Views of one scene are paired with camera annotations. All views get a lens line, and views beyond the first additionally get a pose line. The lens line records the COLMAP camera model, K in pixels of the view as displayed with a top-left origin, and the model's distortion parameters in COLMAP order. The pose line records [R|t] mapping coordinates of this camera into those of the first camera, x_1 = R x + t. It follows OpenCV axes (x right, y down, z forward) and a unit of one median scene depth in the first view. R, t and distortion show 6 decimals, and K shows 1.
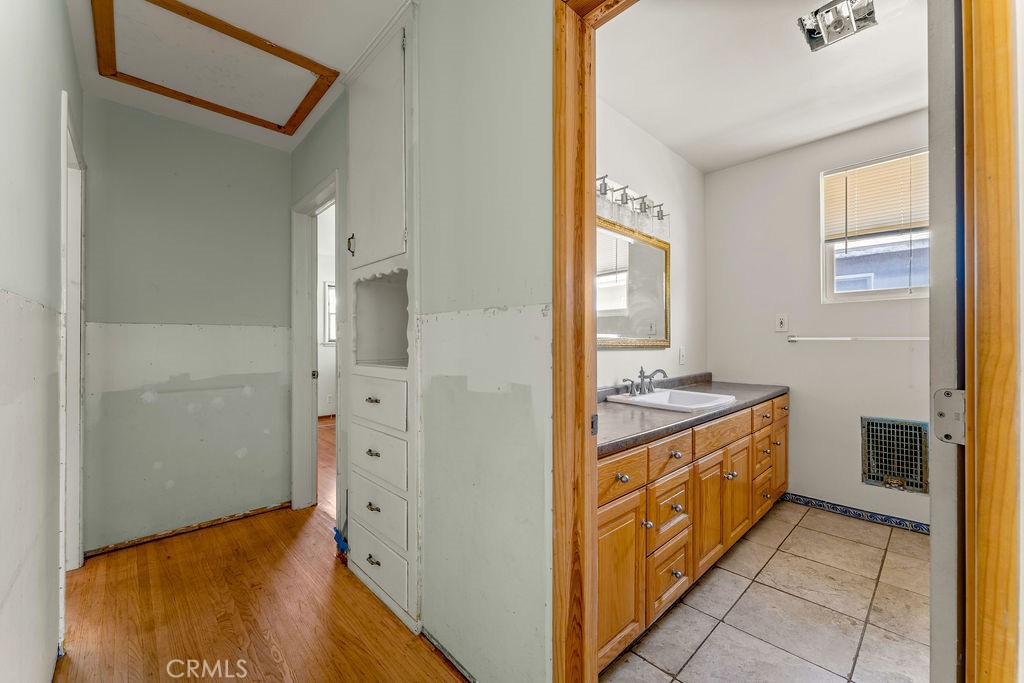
lens RADIAL K [[411.4, 0, 517.3], [0, 411.4, 338.4], [0, 0, 1]] dist [0.000885, -0.000010]
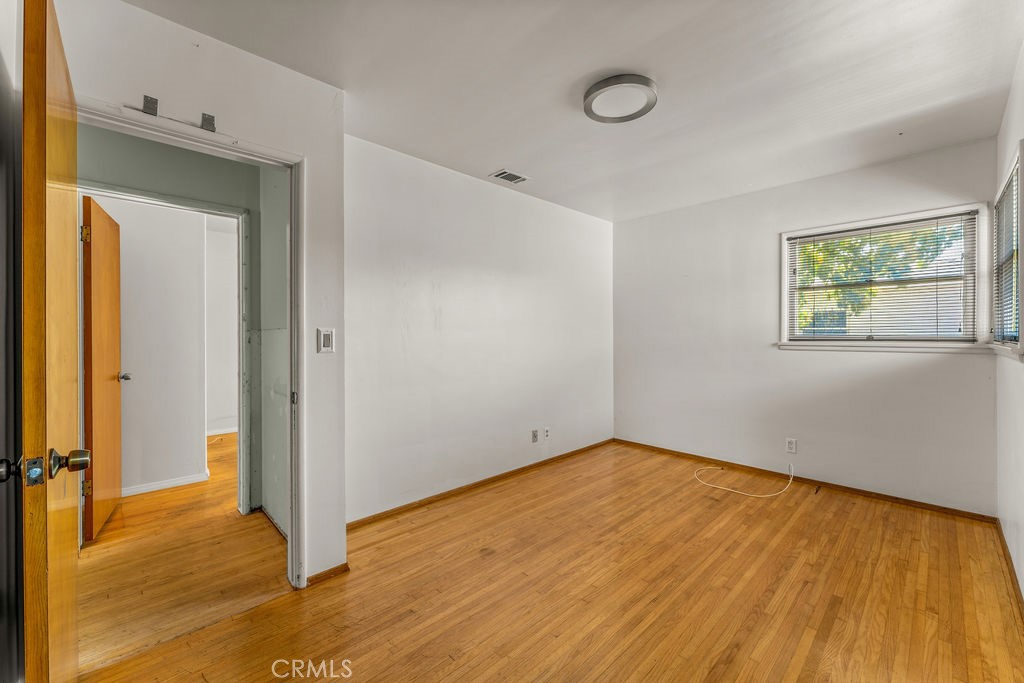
lens RADIAL K [[411.4, 0, 517.3], [0, 411.4, 338.4], [0, 0, 1]] dist [0.000885, -0.000010]
pose [[0.013413, 0.010889, -0.999851, 0.229991], [0.009706, 0.999892, 0.011020, -0.012750], [0.999863, -0.009852, 0.013306, 1.666353]]
